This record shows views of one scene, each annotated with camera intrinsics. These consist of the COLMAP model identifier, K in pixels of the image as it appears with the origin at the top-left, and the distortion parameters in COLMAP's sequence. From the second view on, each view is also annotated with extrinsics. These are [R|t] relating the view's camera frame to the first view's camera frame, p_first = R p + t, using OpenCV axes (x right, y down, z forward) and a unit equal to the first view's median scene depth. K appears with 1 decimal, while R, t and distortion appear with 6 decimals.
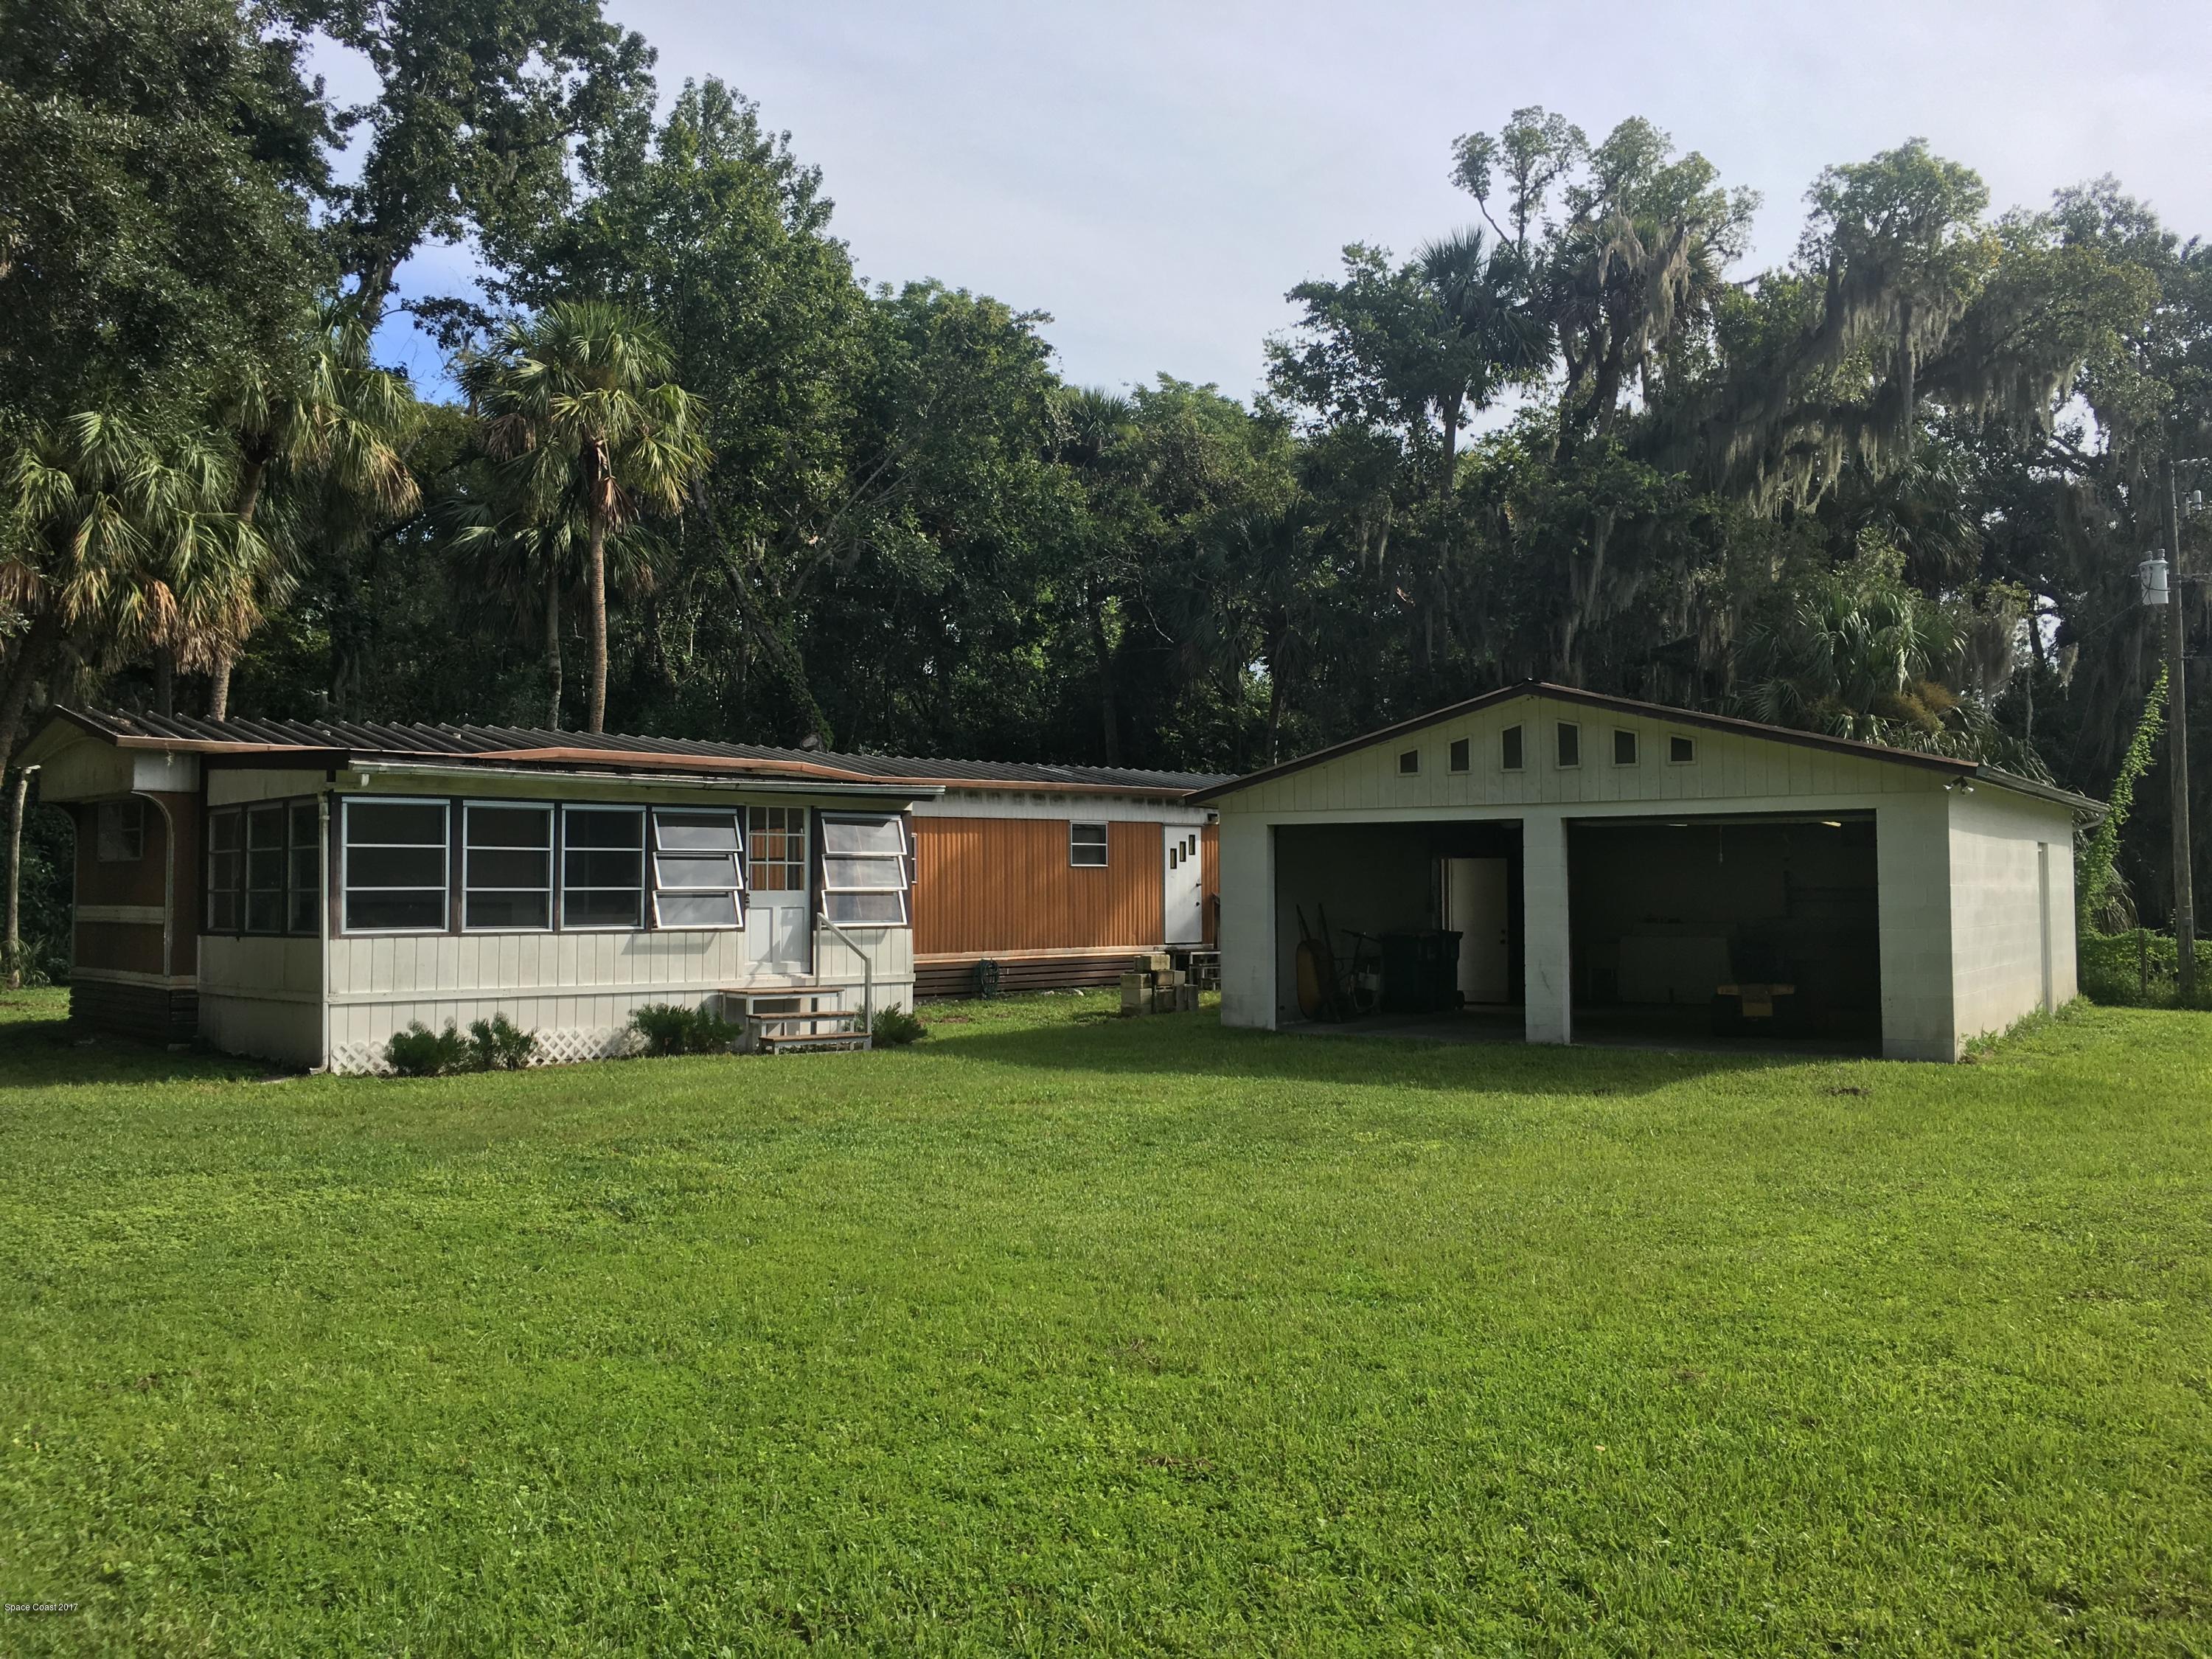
lens RADIAL K [[1939.8, 0, 1106.0], [0, 1939.8, 829.5], [0, 0, 1]] dist [0.113892, -0.120797]
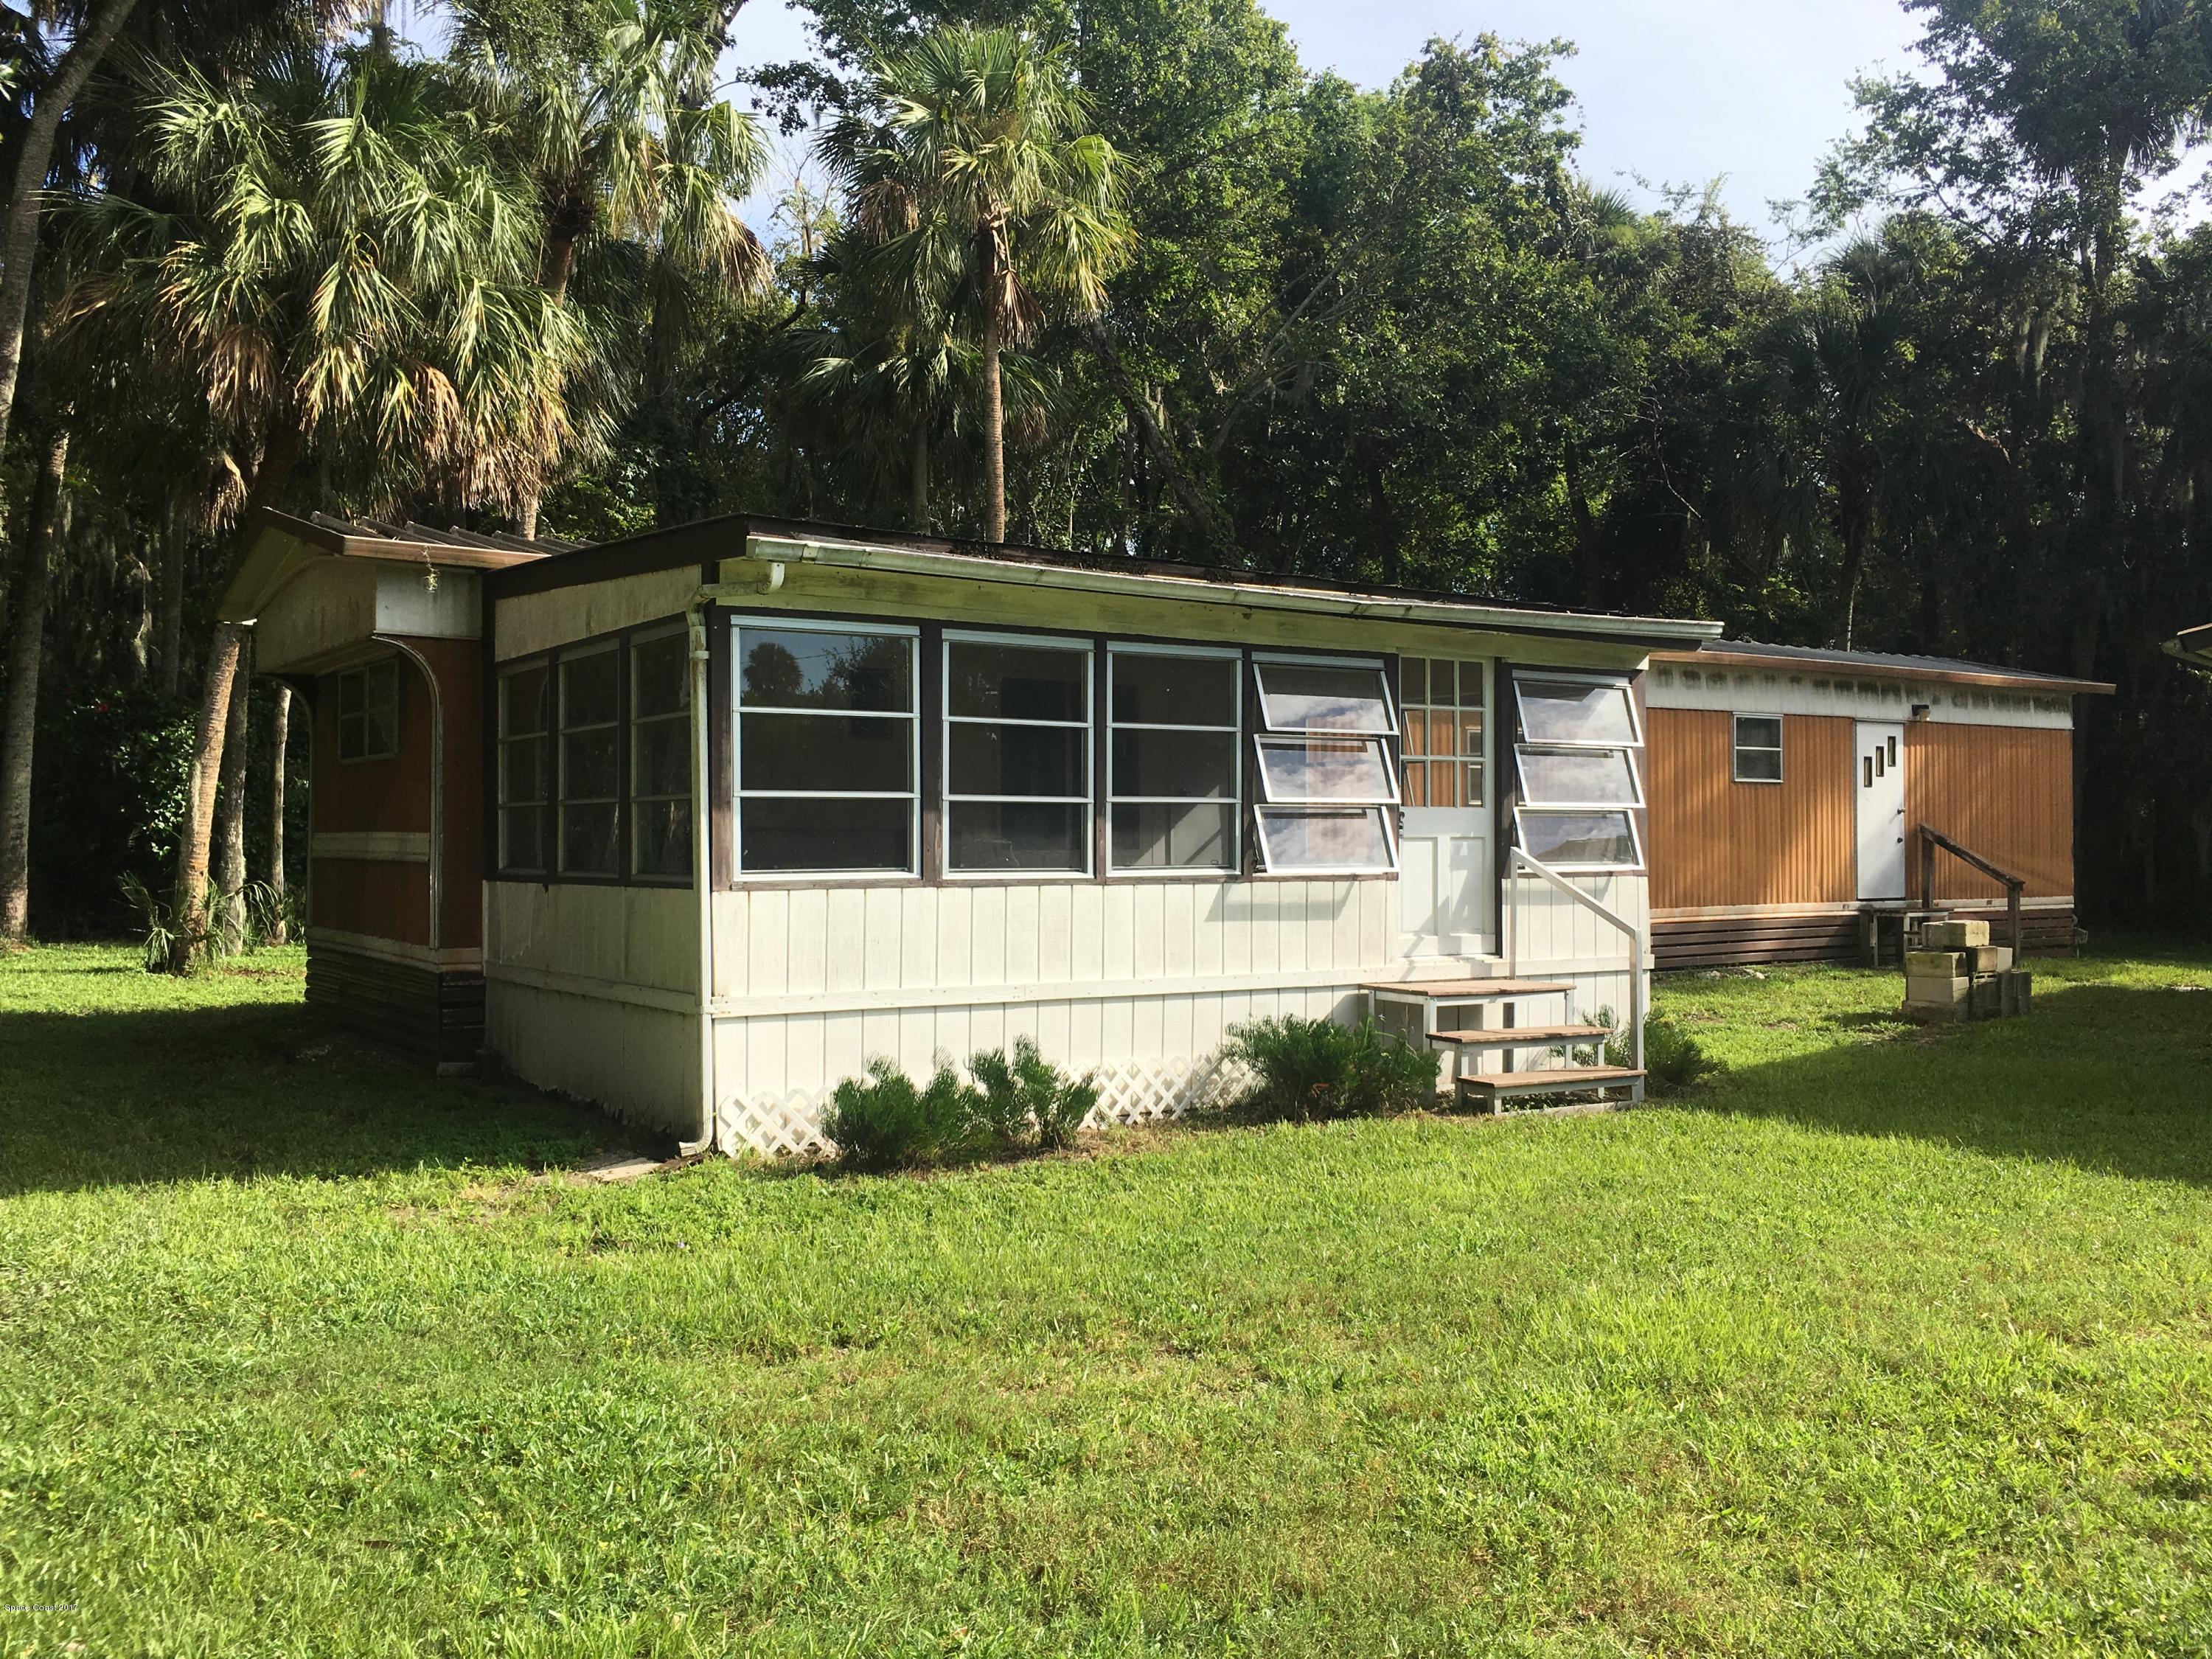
lens RADIAL K [[1857.4, 0, 1106.0], [0, 1857.4, 829.5], [0, 0, 1]] dist [0.069394, 0.003693]
pose [[0.991988, 0.001008, -0.126328, -0.189476], [0.002521, 0.999611, 0.027771, 0.021627], [0.126306, -0.027867, 0.991600, 0.436055]]
